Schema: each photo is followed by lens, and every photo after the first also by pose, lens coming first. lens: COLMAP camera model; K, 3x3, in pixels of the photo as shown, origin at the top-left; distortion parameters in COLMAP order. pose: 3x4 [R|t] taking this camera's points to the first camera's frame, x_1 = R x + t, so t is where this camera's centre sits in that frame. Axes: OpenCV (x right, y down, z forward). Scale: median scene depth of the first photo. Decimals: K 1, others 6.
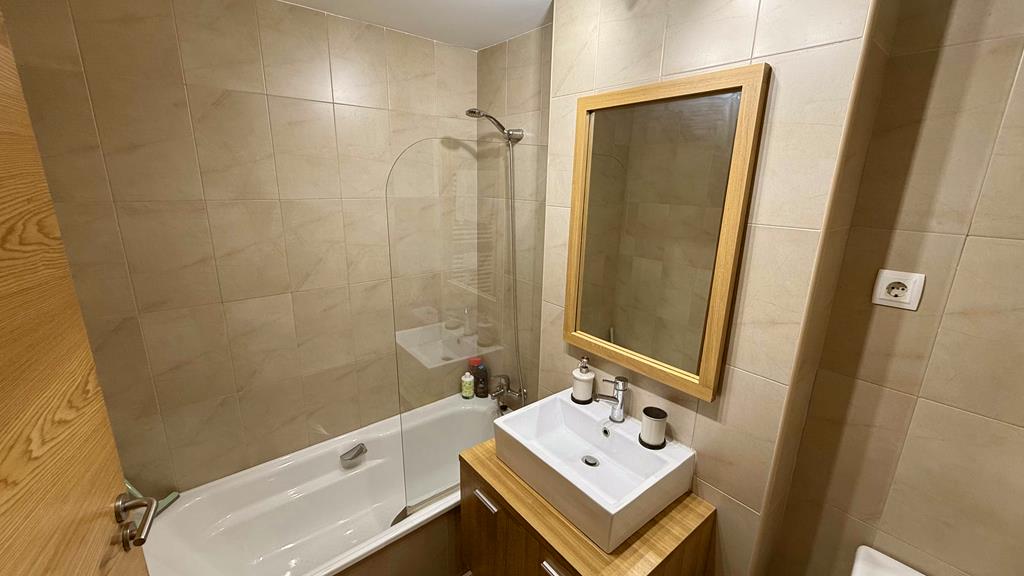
lens RADIAL K [[407.9, 0, 511.3], [0, 407.9, 288.7], [0, 0, 1]] dist [-0.000164, 0.000353]
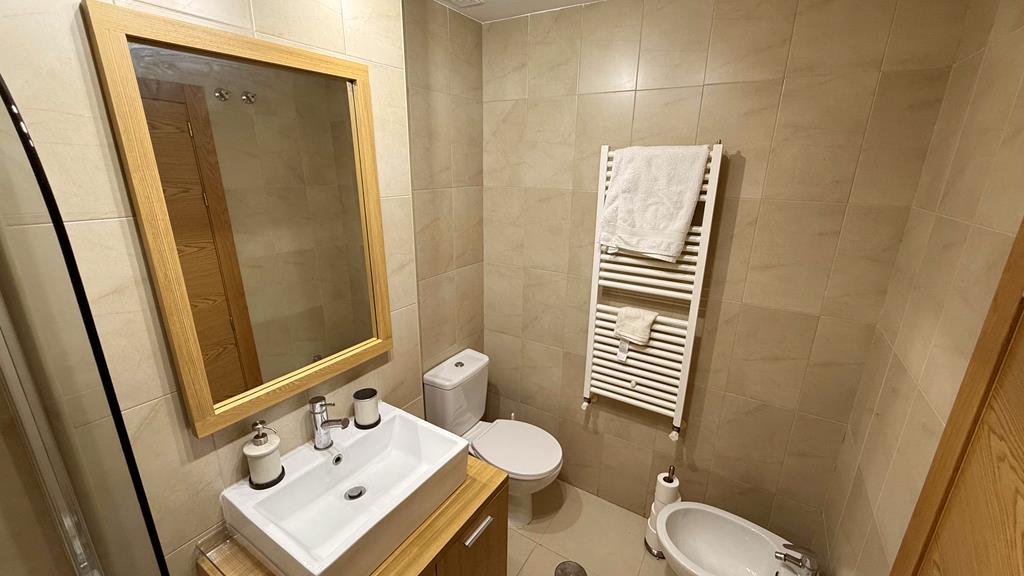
lens RADIAL K [[407.9, 0, 511.4], [0, 407.9, 289.9], [0, 0, 1]] dist [-0.000164, 0.000353]
pose [[-0.327406, -0.300897, 0.895693, -0.517713], [0.226587, 0.895278, 0.383583, -0.203969], [-0.917313, 0.328539, -0.224940, 0.694655]]
